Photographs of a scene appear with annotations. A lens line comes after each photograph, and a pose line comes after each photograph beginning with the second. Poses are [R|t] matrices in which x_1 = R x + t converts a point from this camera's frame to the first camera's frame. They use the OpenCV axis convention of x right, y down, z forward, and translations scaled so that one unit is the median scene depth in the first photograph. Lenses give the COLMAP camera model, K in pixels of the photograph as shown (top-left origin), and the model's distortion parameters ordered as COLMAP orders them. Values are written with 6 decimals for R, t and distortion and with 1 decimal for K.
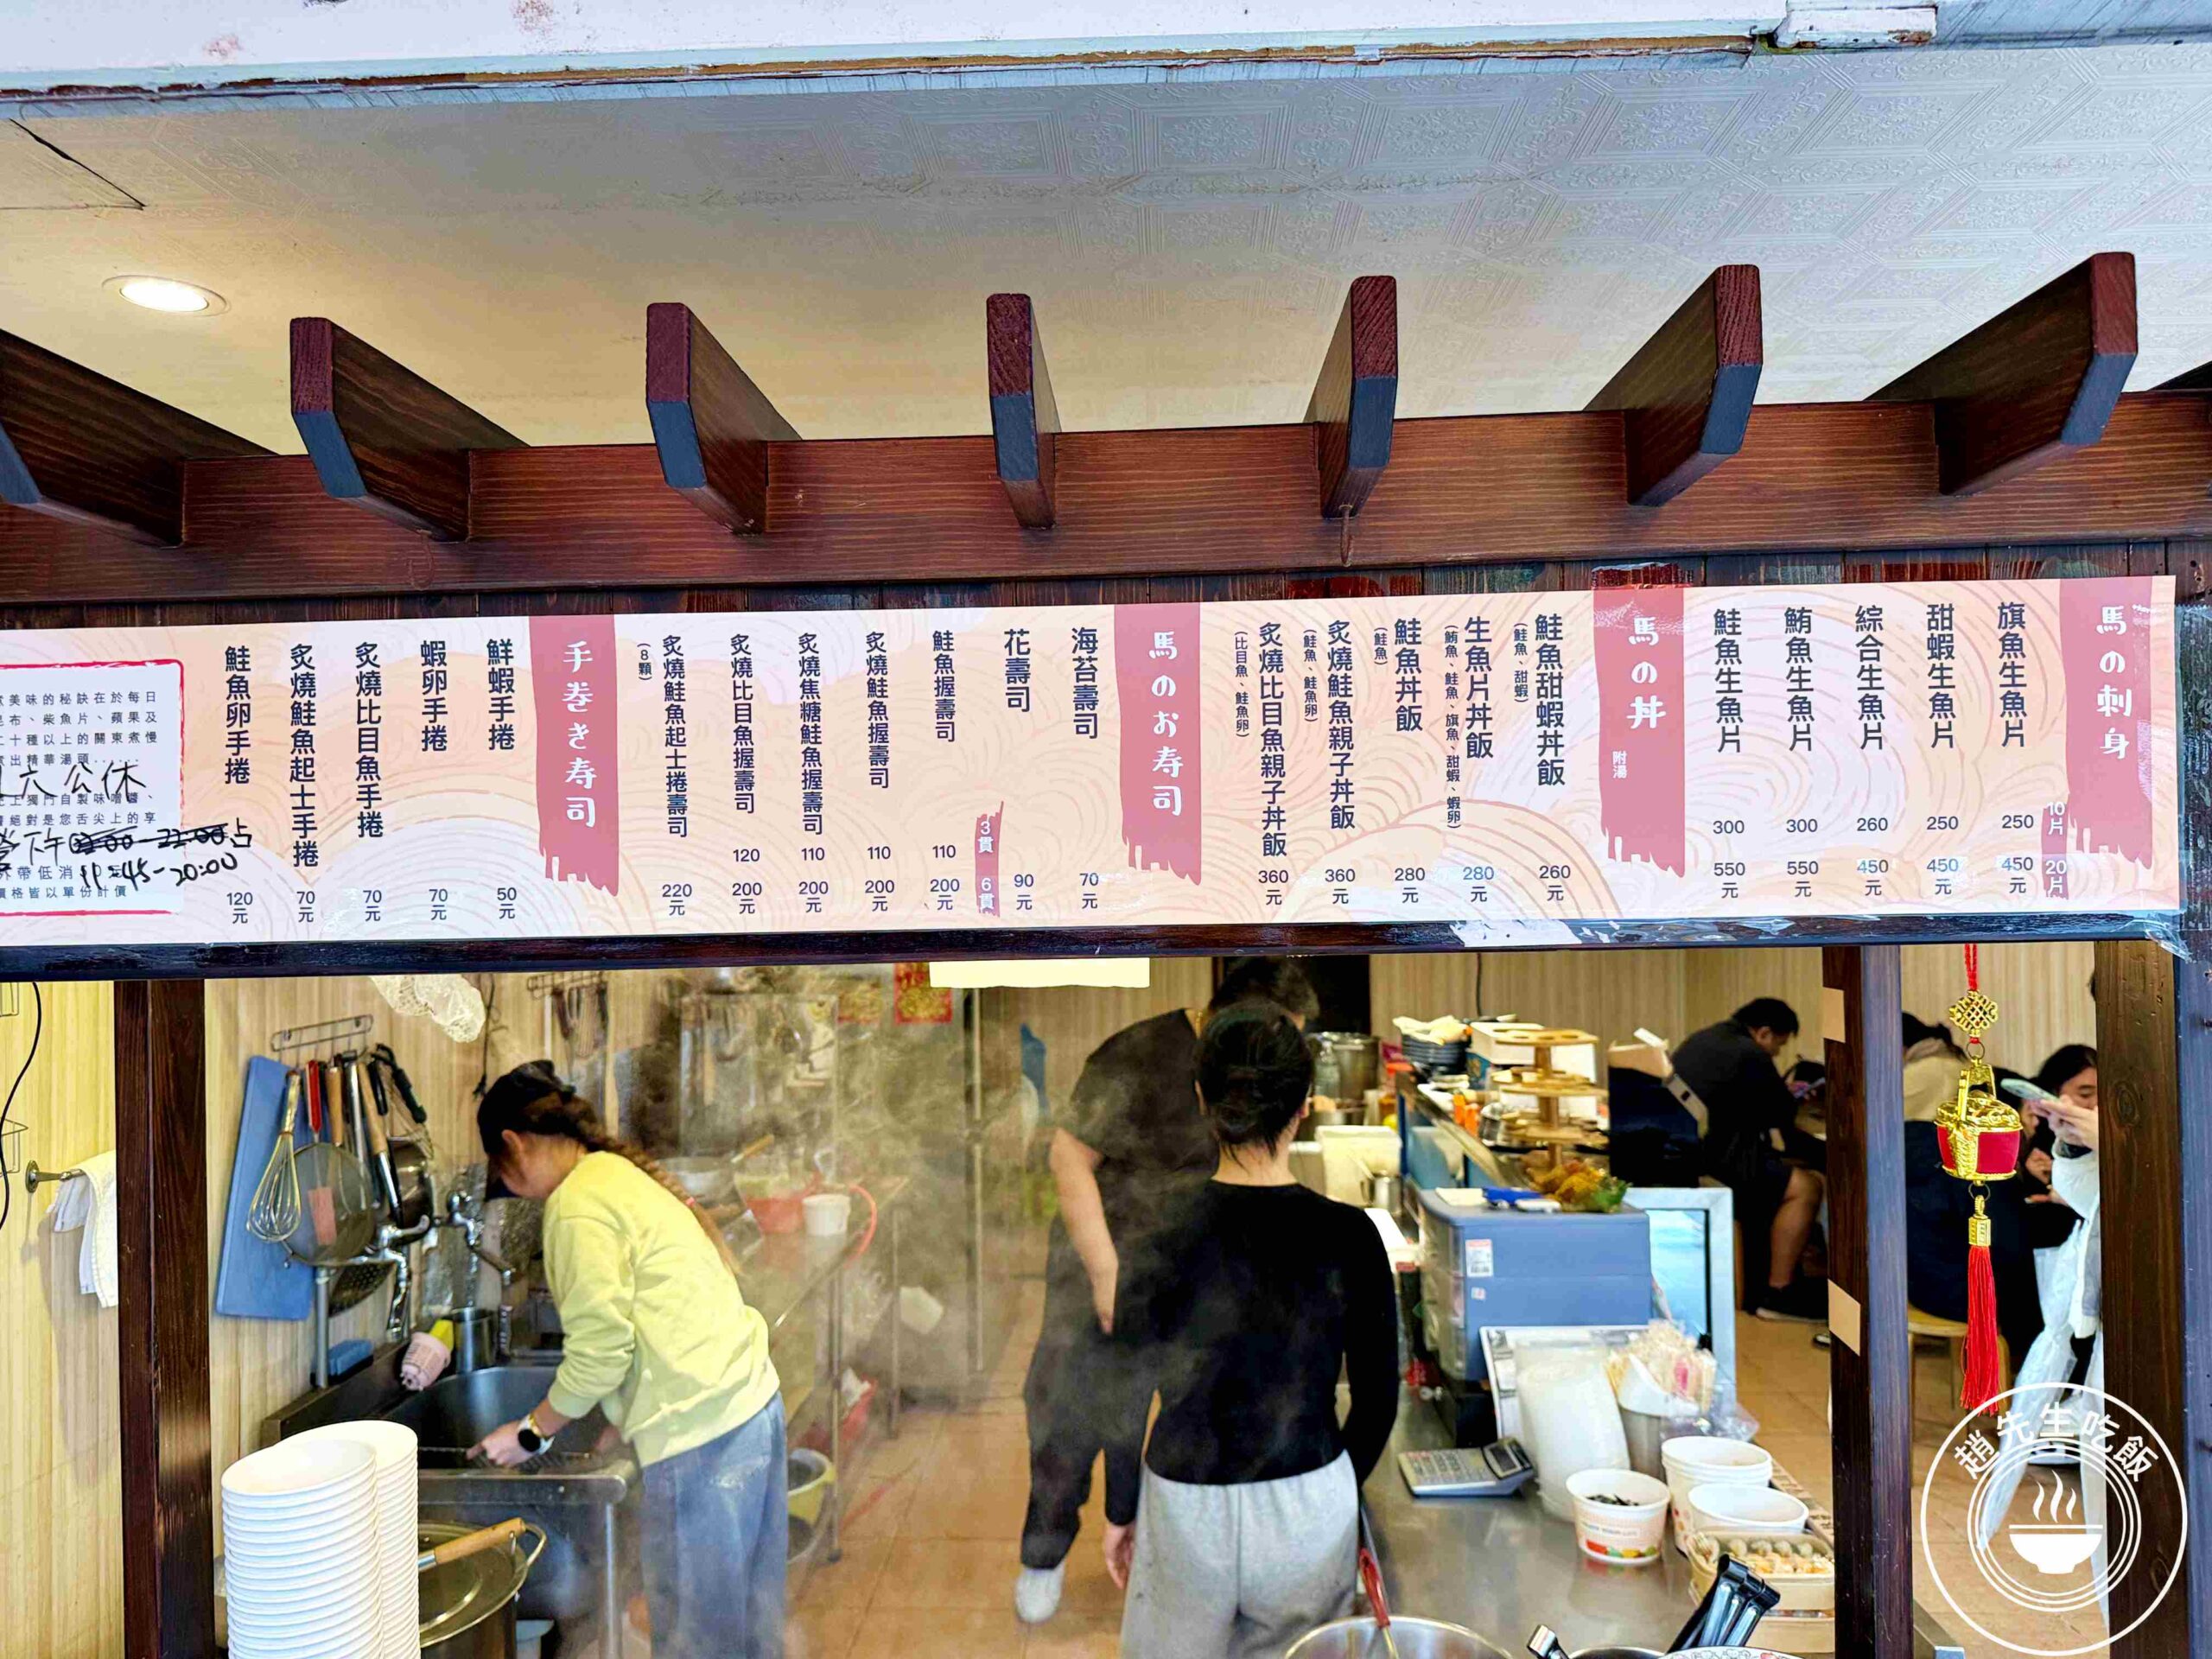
lens RADIAL K [[1487.0, 0, 1106.0], [0, 1487.0, 829.5], [0, 0, 1]] dist [0.007079, 0.000321]
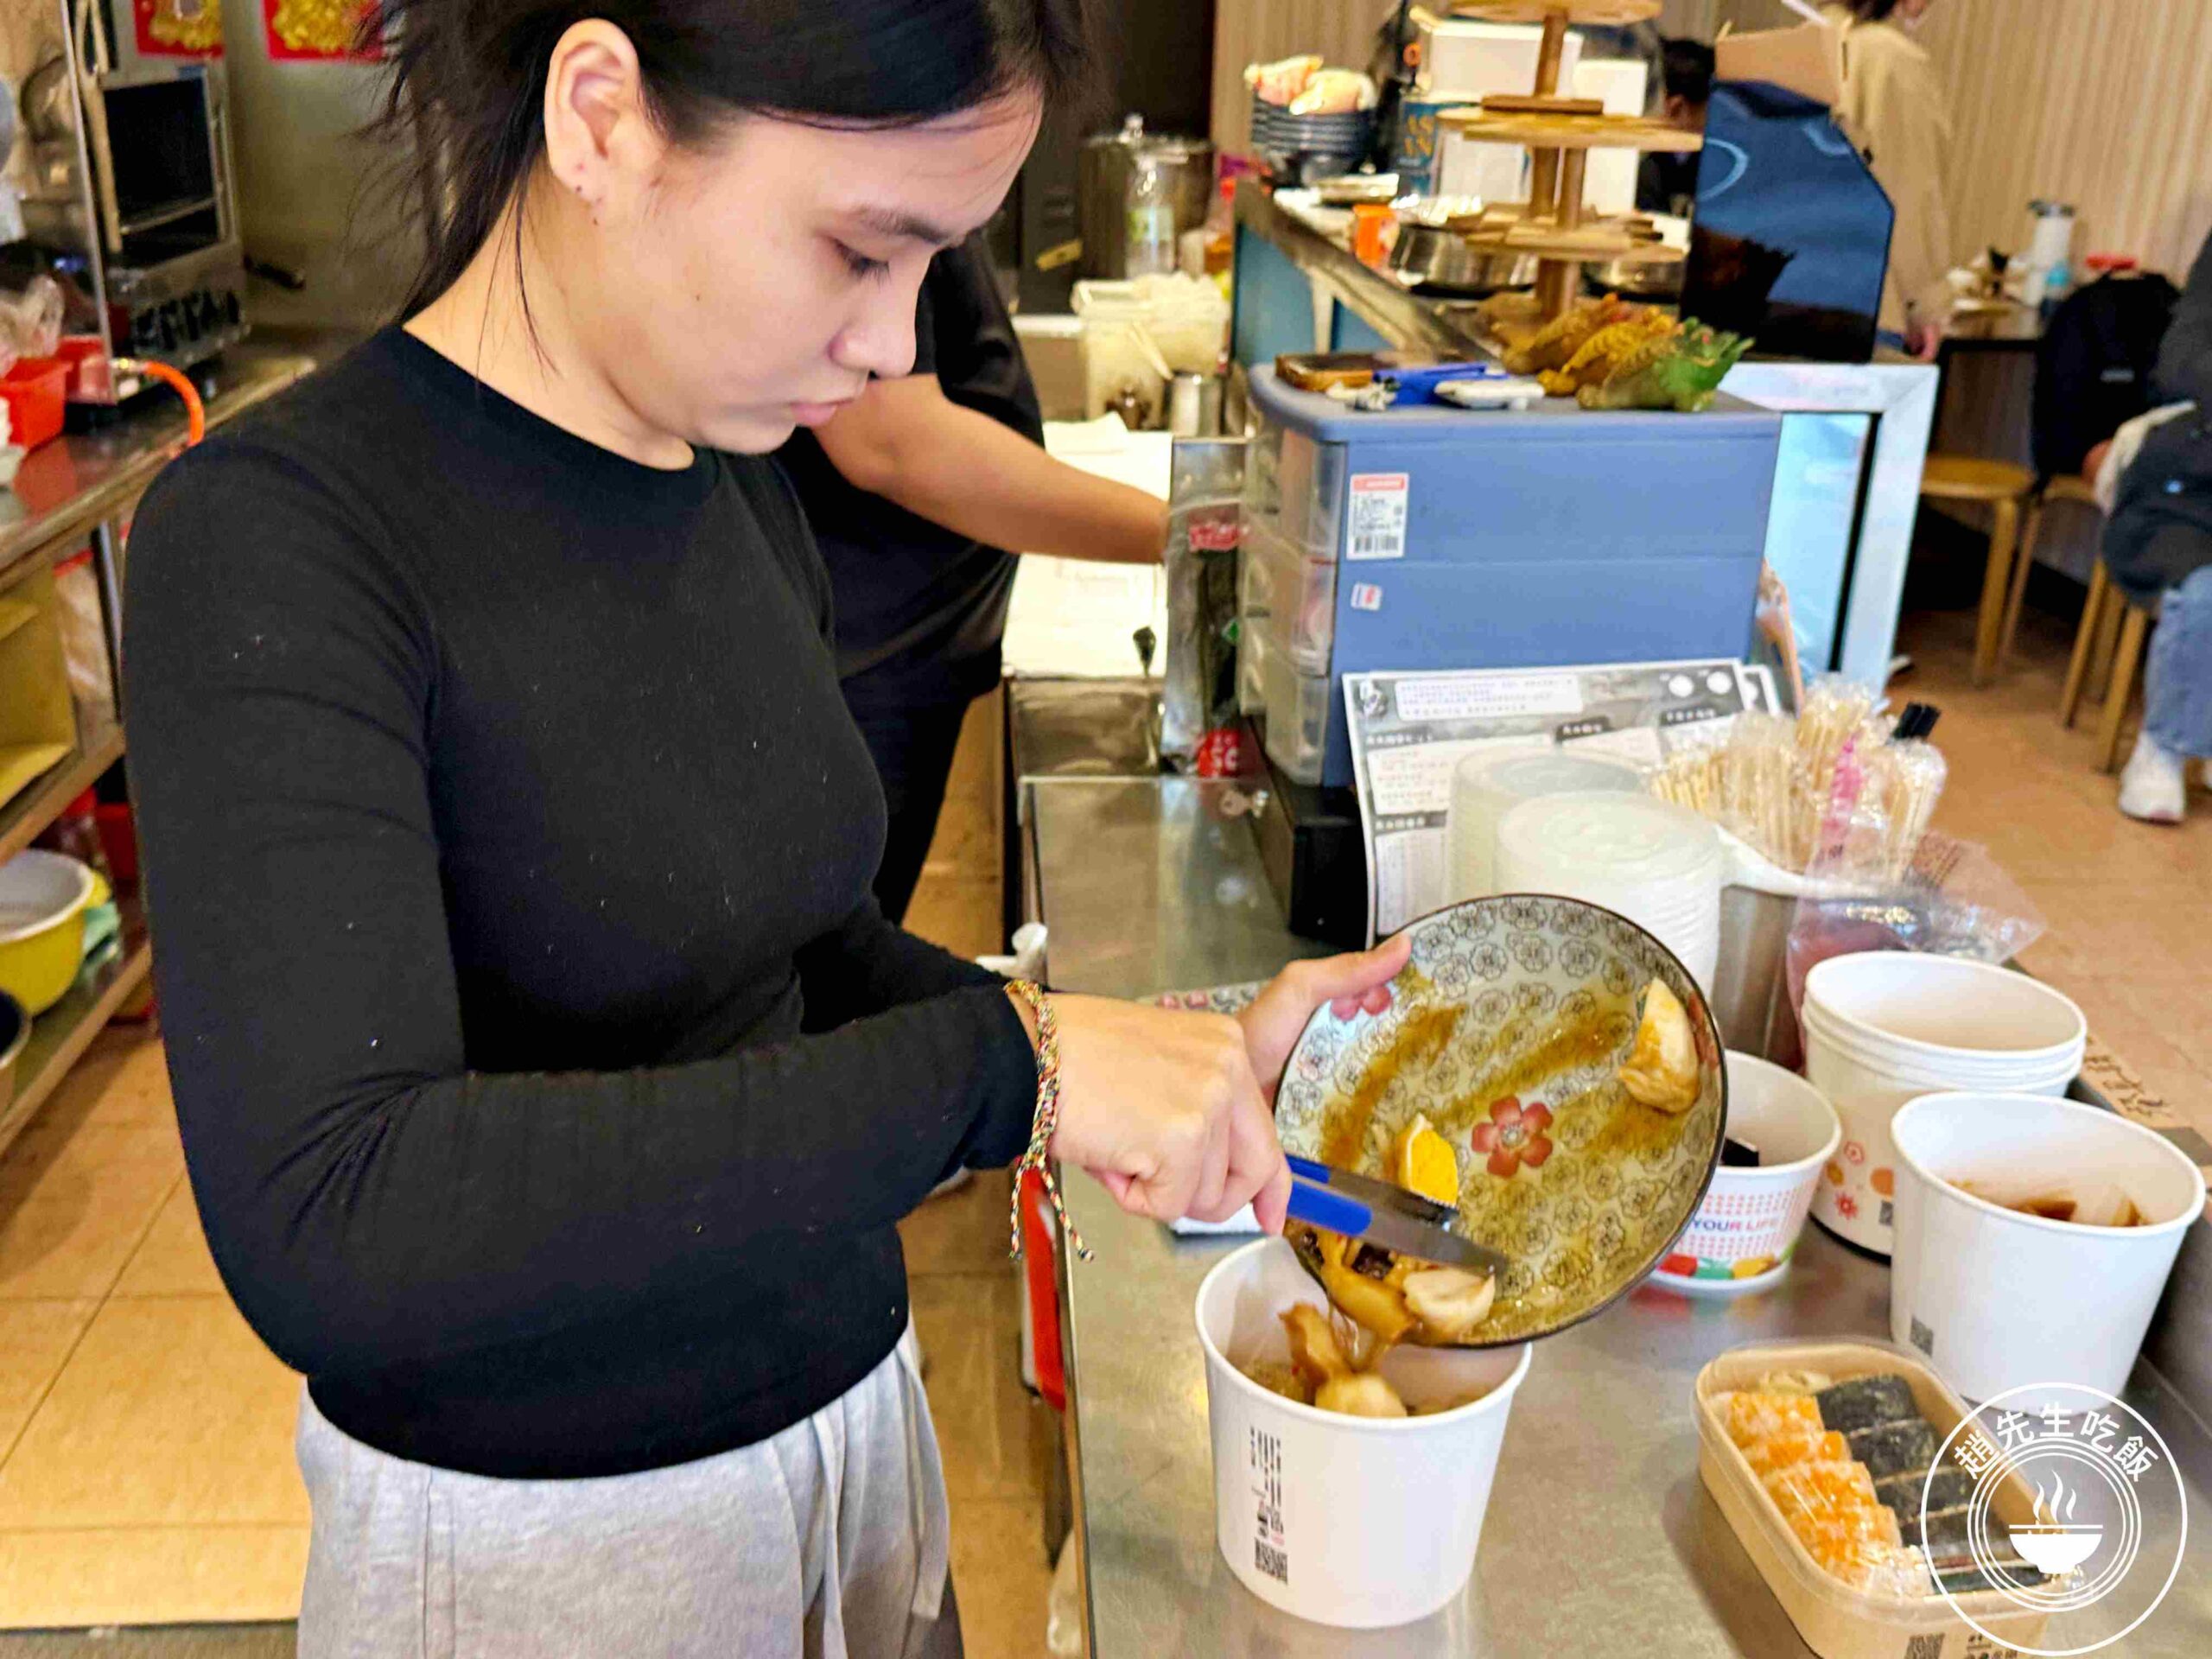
lens RADIAL K [[2037.3, 0, 1106.0], [0, 2037.3, 829.5], [0, 0, 1]] dist [0.041752, -0.003854]
pose [[0.992693, -0.013136, 0.119947, 0.100562], [-0.038209, 0.908684, 0.415732, 0.126293], [-0.114455, -0.417277, 0.901543, 0.433324]]
